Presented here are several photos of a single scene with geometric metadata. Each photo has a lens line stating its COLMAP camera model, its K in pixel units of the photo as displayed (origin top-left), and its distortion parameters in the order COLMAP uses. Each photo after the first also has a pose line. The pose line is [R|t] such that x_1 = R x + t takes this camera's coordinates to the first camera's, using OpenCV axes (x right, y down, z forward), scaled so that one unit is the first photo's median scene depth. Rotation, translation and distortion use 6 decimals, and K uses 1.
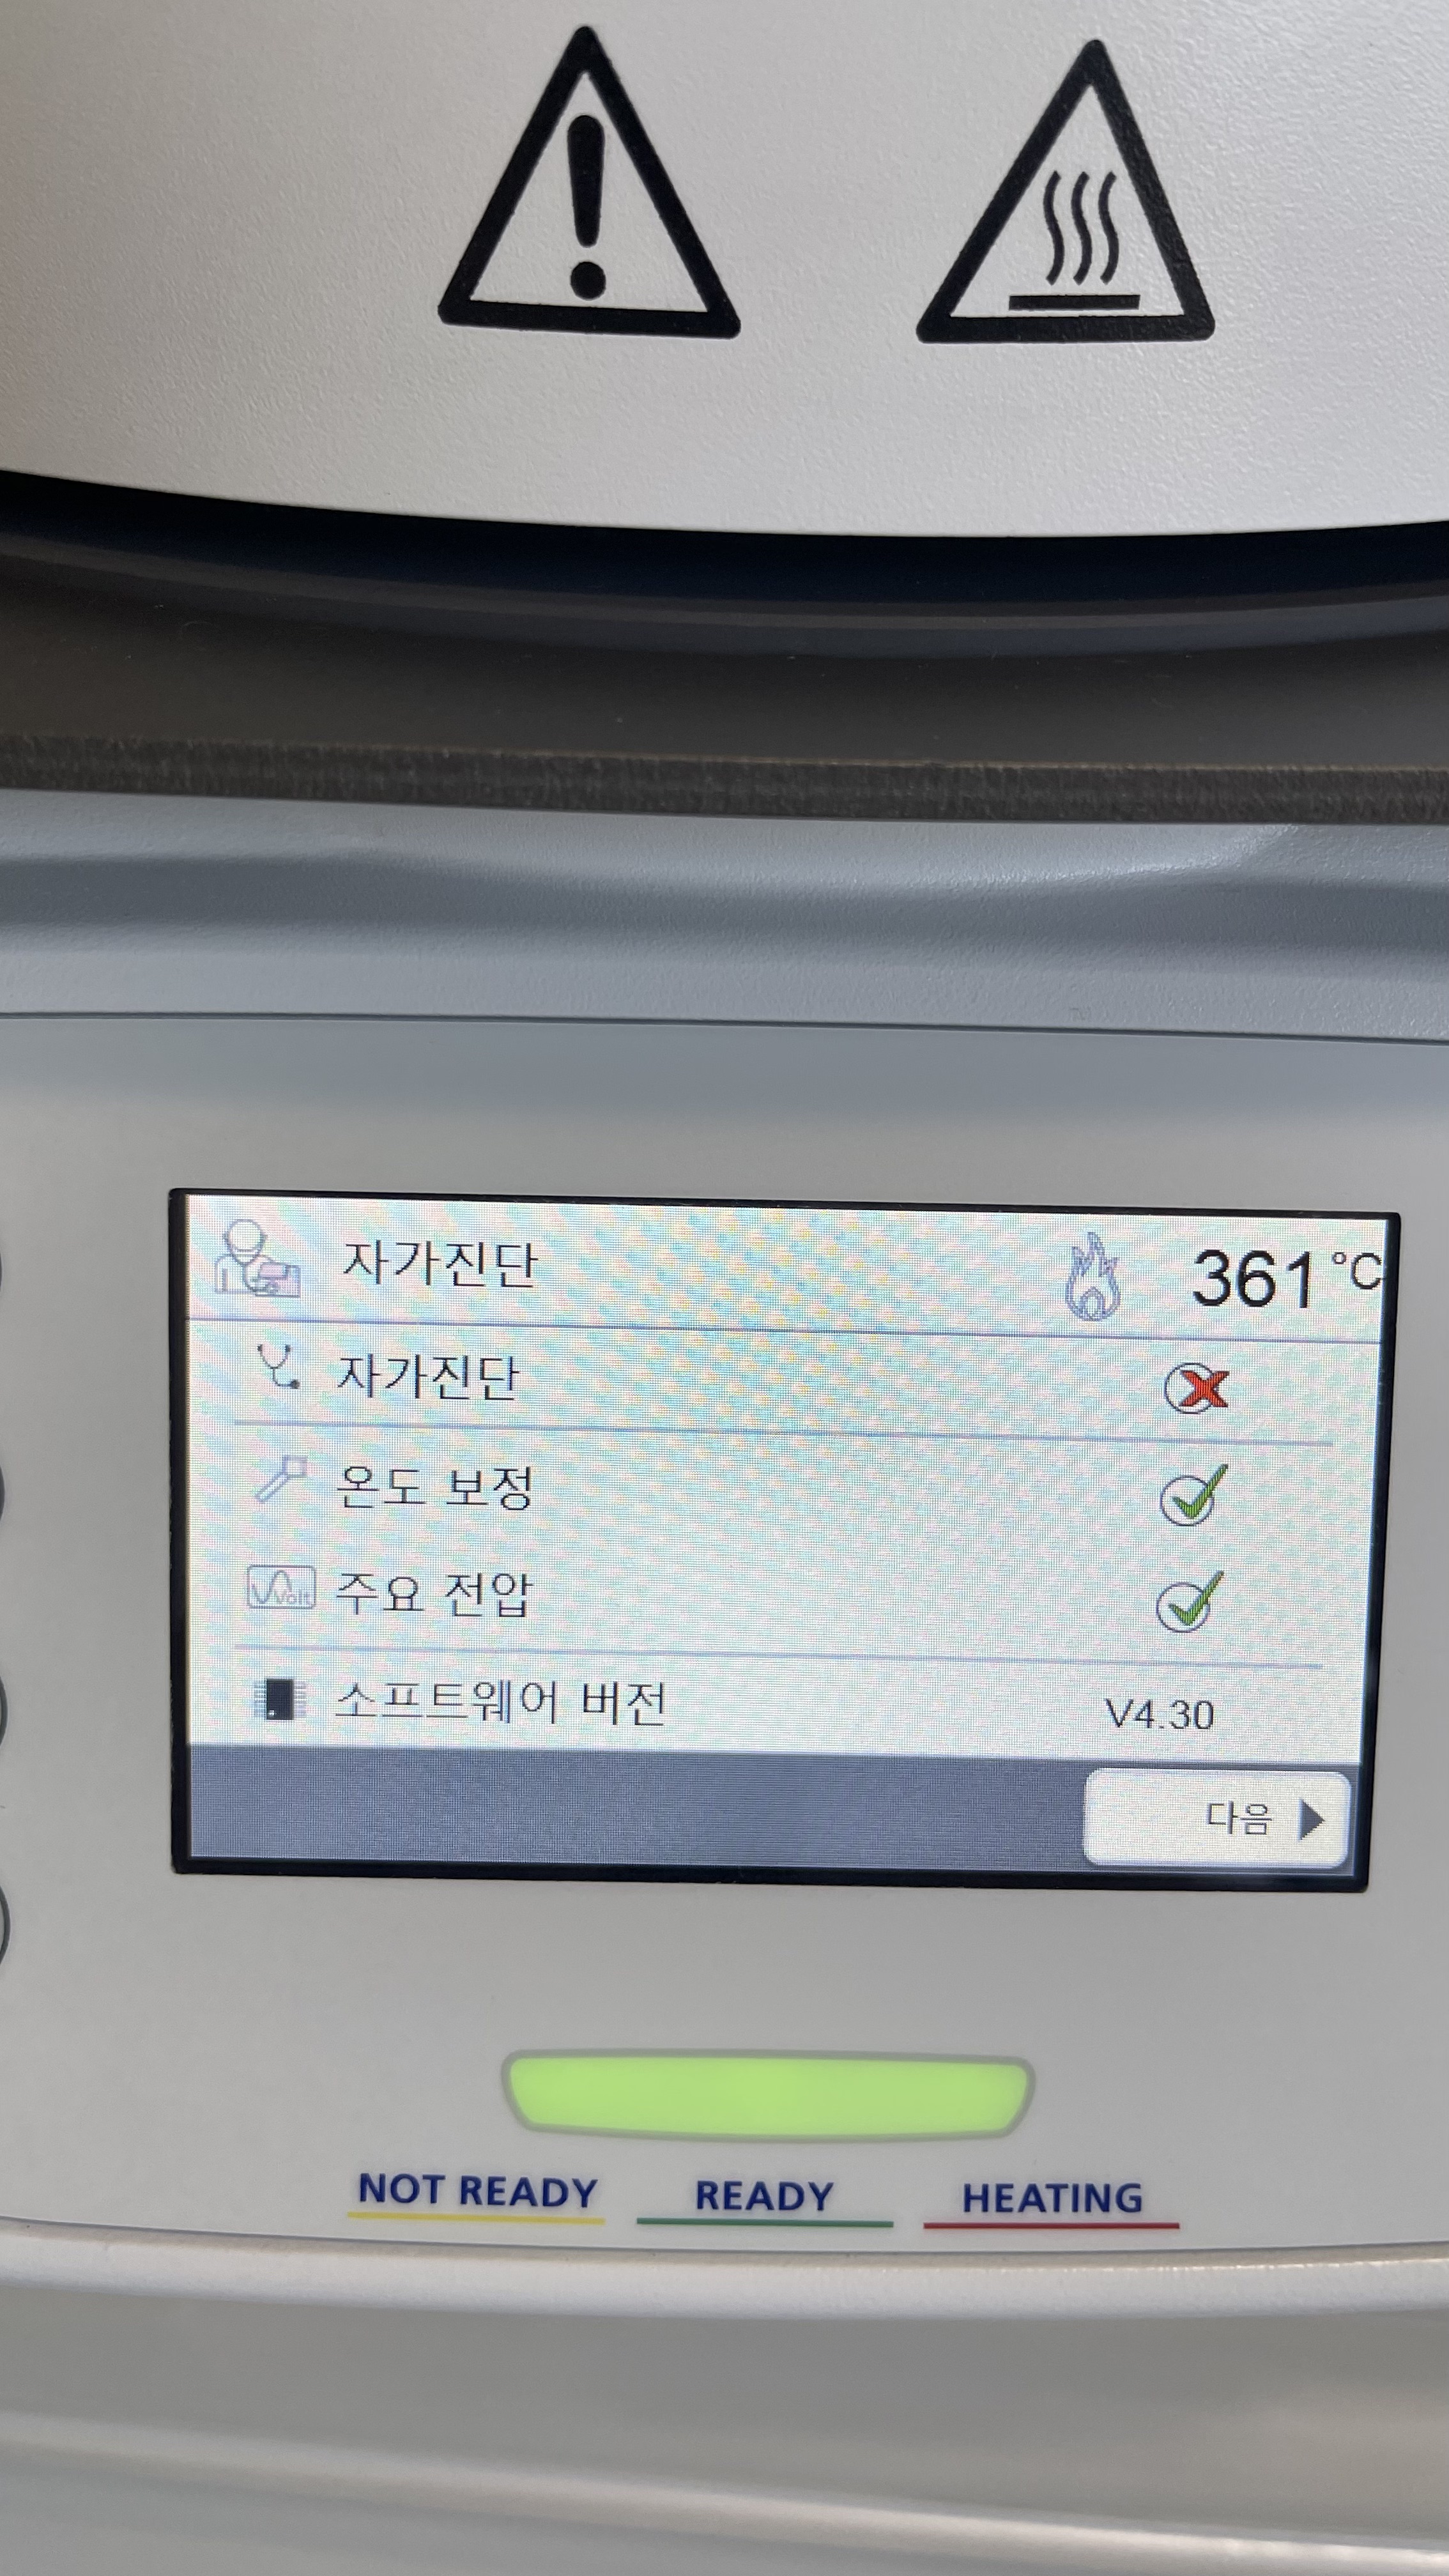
lens RADIAL K [[2068.2, 0, 724.3], [0, 2068.2, 1349.1], [0, 0, 1]] dist [-0.000961, -0.012224]
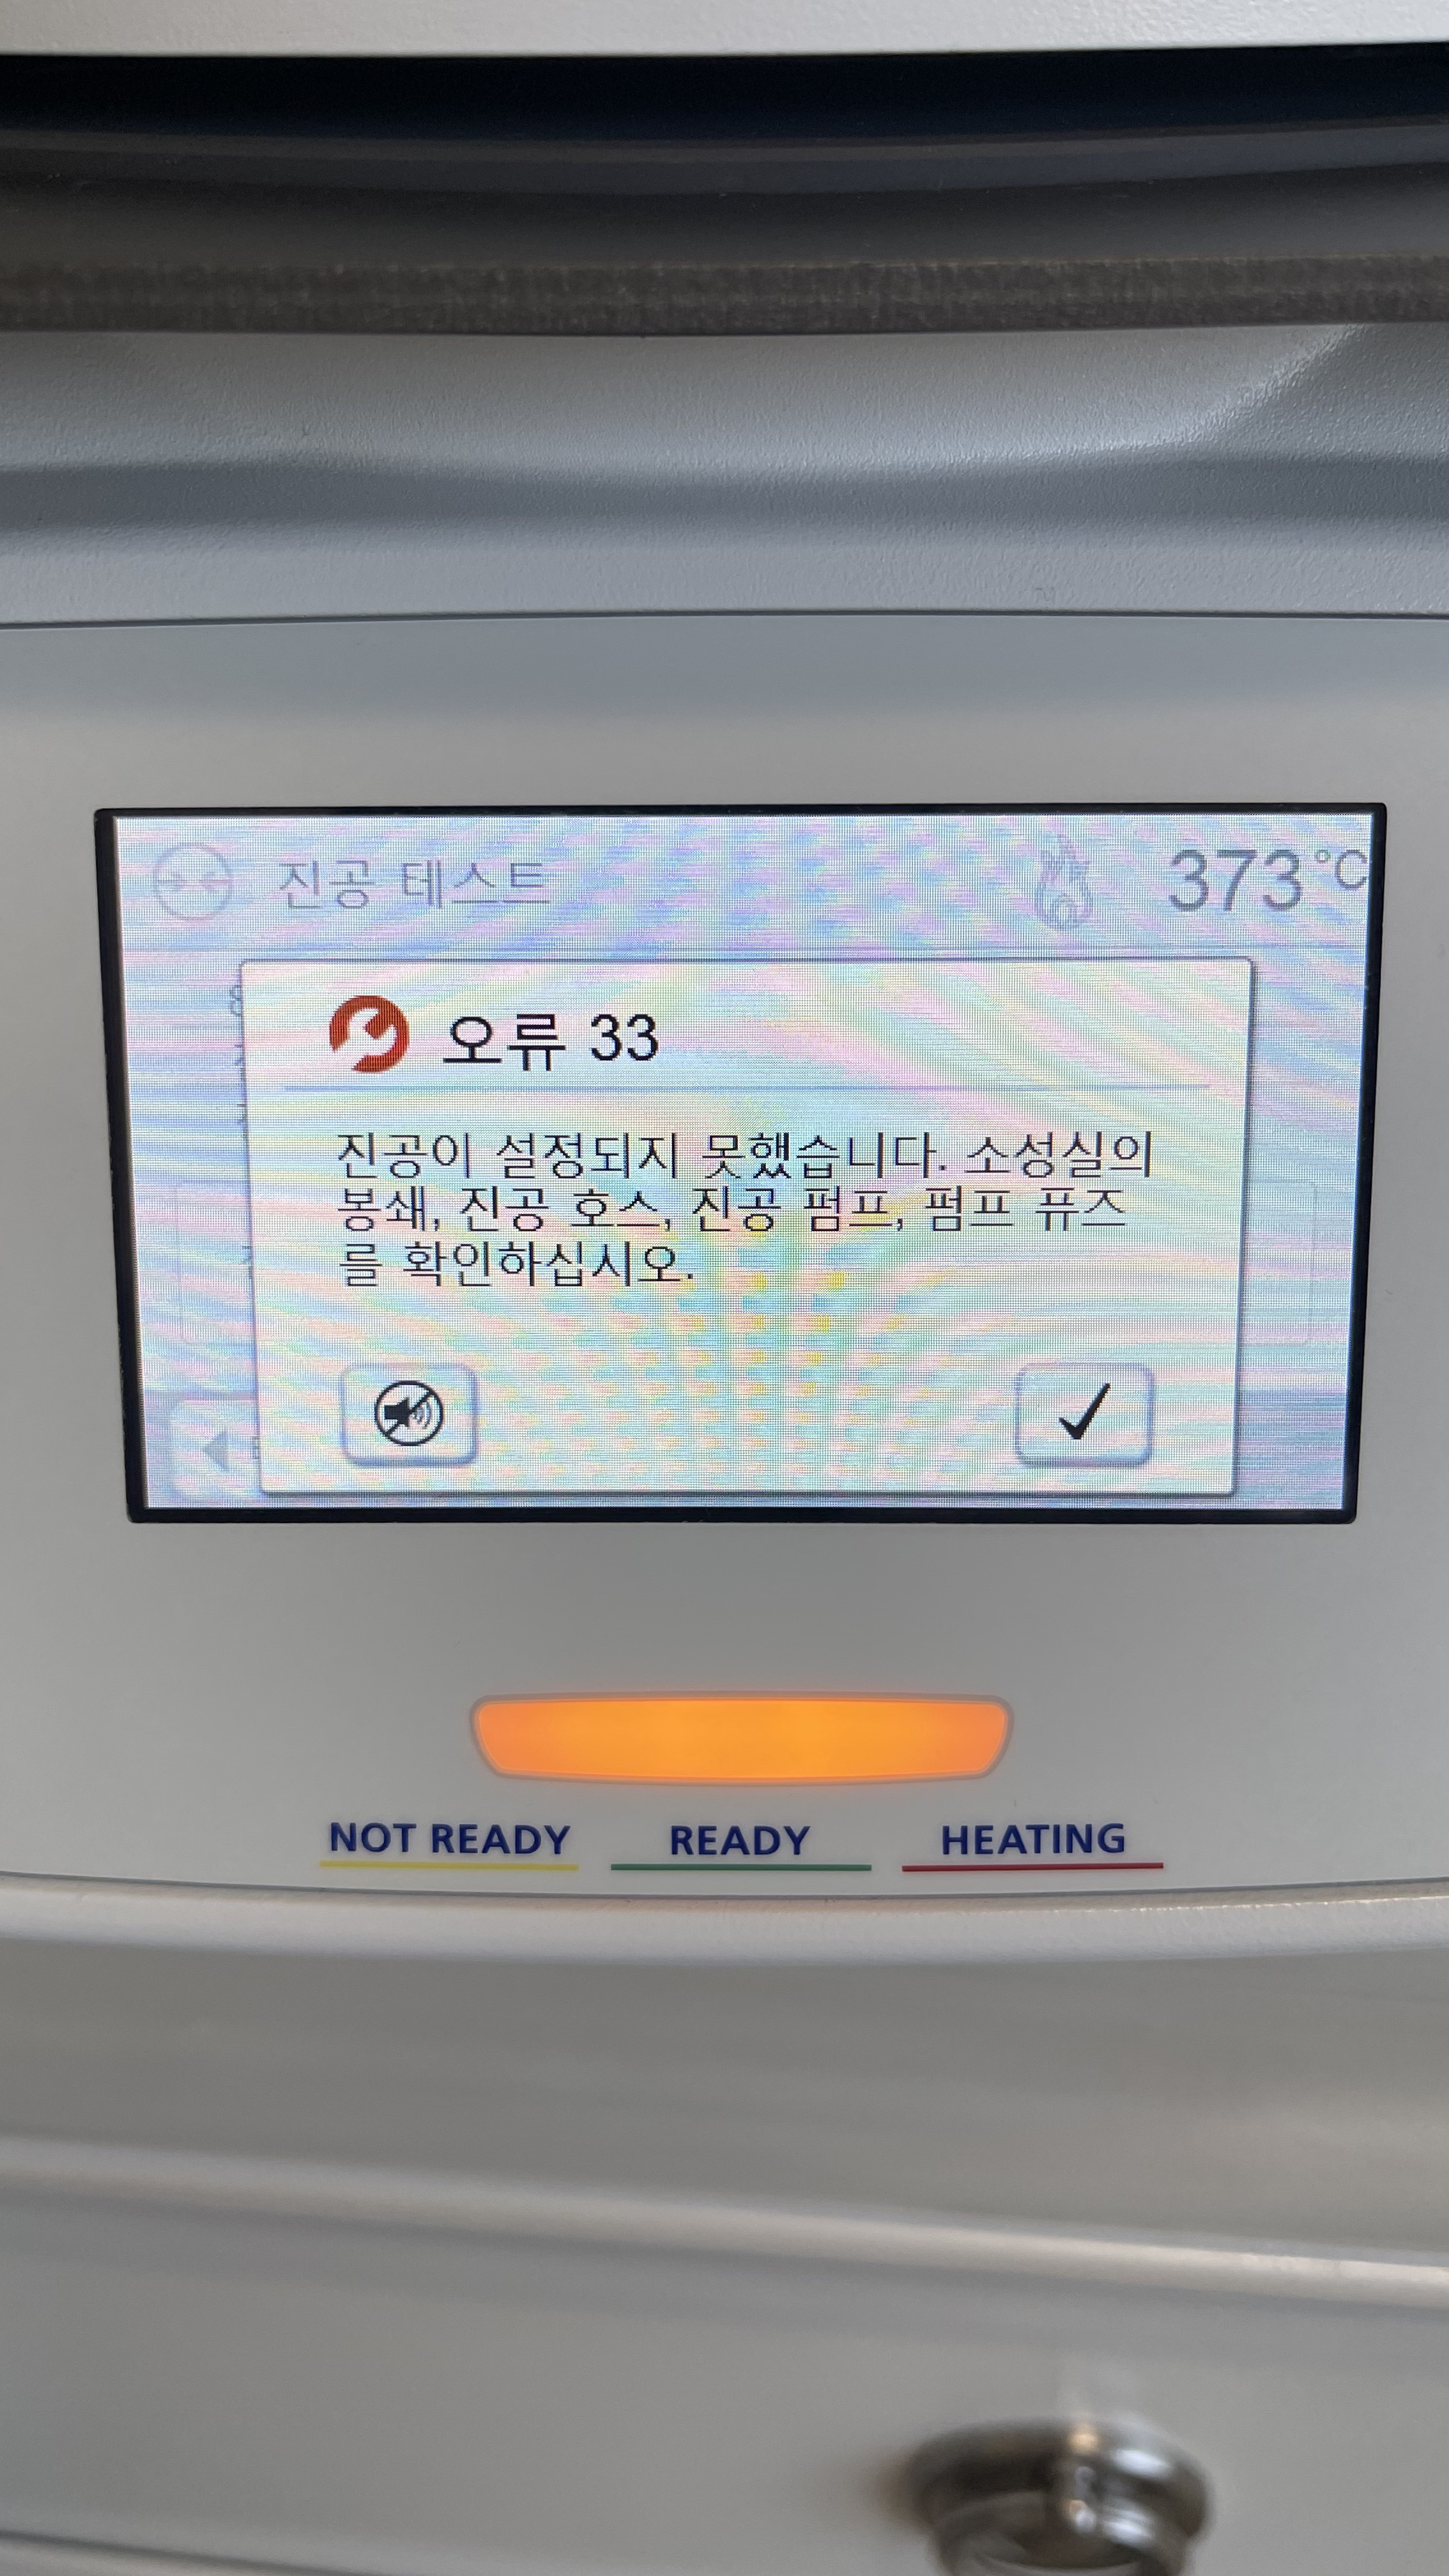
lens RADIAL K [[2068.2, 0, 723.9], [0, 2068.2, 1349.3], [0, 0, 1]] dist [-0.000961, -0.012224]
pose [[0.999468, -0.019263, -0.026319, 0.043296], [0.020971, 0.997584, 0.066232, 0.112752], [0.024979, -0.066749, 0.997457, 0.032542]]
